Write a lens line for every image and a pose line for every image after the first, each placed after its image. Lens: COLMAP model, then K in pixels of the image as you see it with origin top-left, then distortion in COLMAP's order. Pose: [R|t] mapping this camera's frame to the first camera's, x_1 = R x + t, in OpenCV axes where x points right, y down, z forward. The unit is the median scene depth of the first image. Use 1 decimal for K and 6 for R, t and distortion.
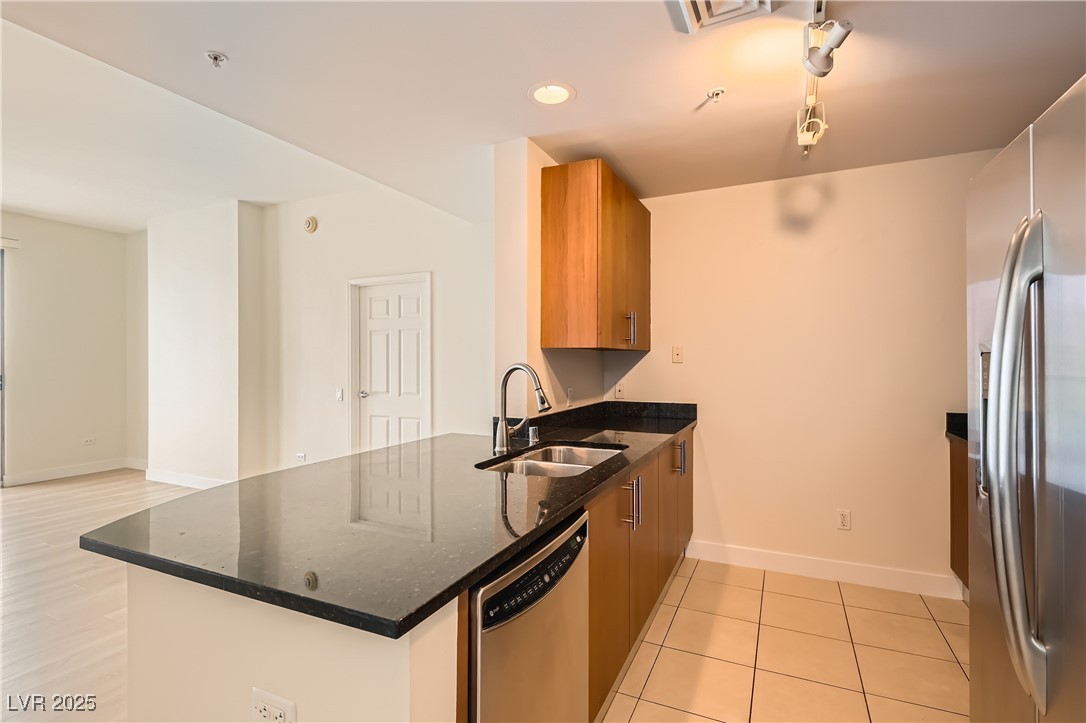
lens RADIAL K [[506.3, 0, 542.6], [0, 506.3, 365.5], [0, 0, 1]] dist [-0.000511, -0.000346]
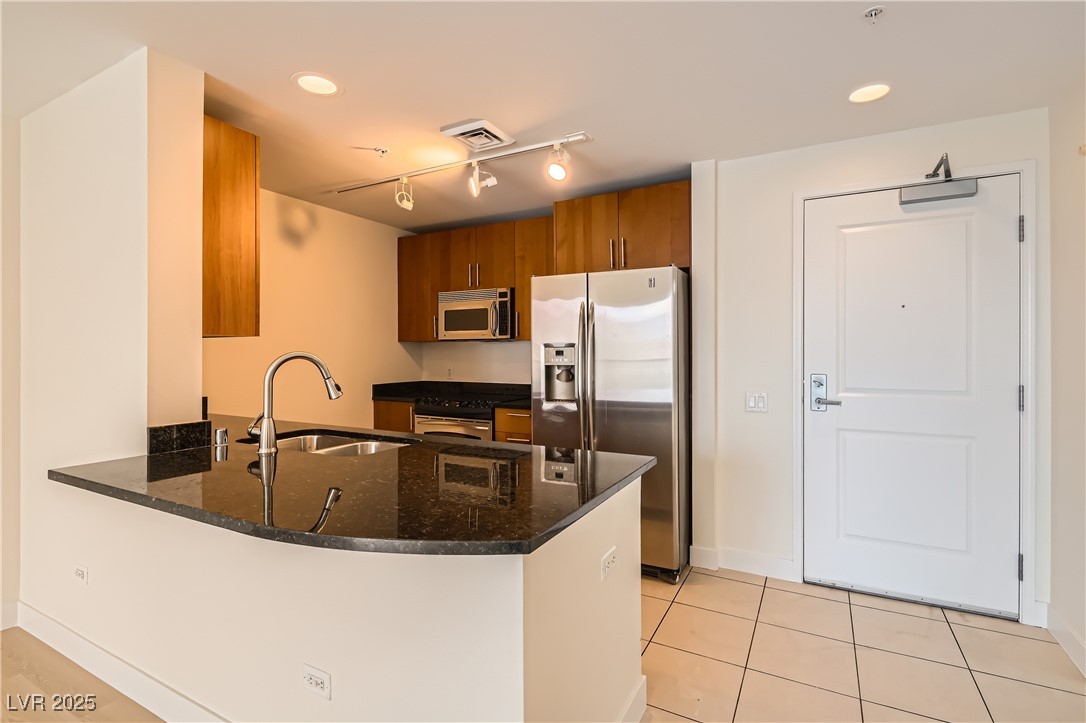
lens RADIAL K [[506.3, 0, 543.0], [0, 506.3, 358.7], [0, 0, 1]] dist [-0.000511, -0.000346]
pose [[0.050059, -0.008294, 0.998712, -0.752532], [-0.004682, 0.999953, 0.008539, -0.003866], [-0.998735, -0.005104, 0.050018, 0.390183]]
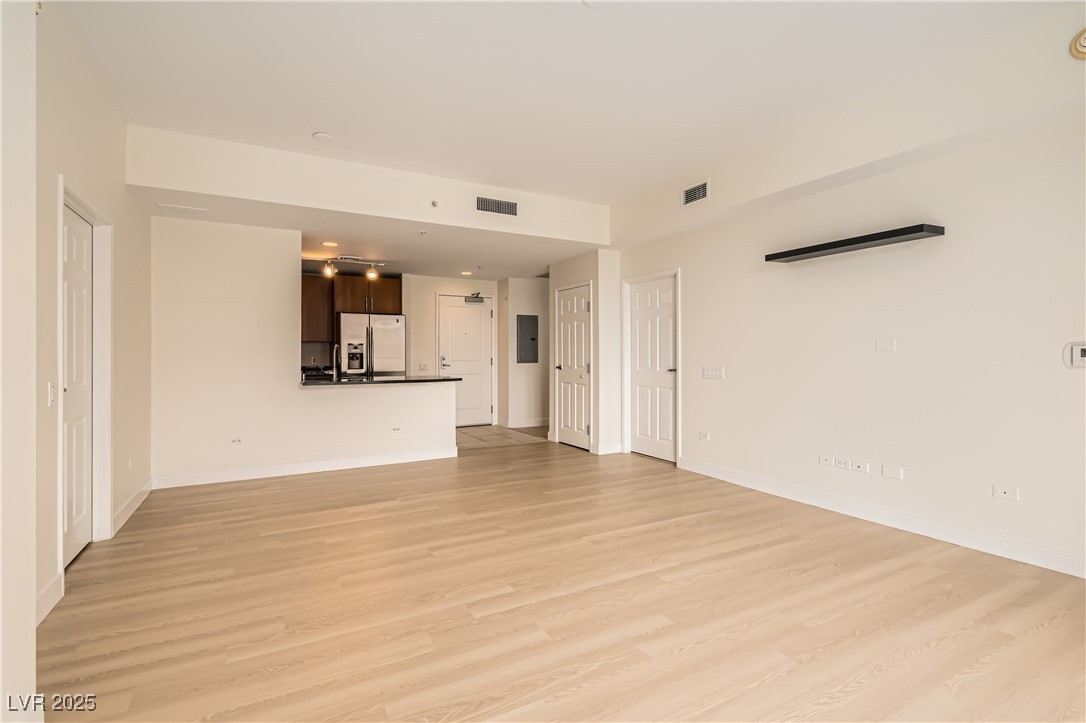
lens RADIAL K [[506.3, 0, 534.2], [0, 506.3, 358.0], [0, 0, 1]] dist [-0.000511, -0.000346]
pose [[-0.810372, -0.007058, 0.585873, -1.844741], [-0.002690, 0.999962, 0.008326, 0.020769], [-0.585910, 0.005172, -0.810360, 1.942037]]
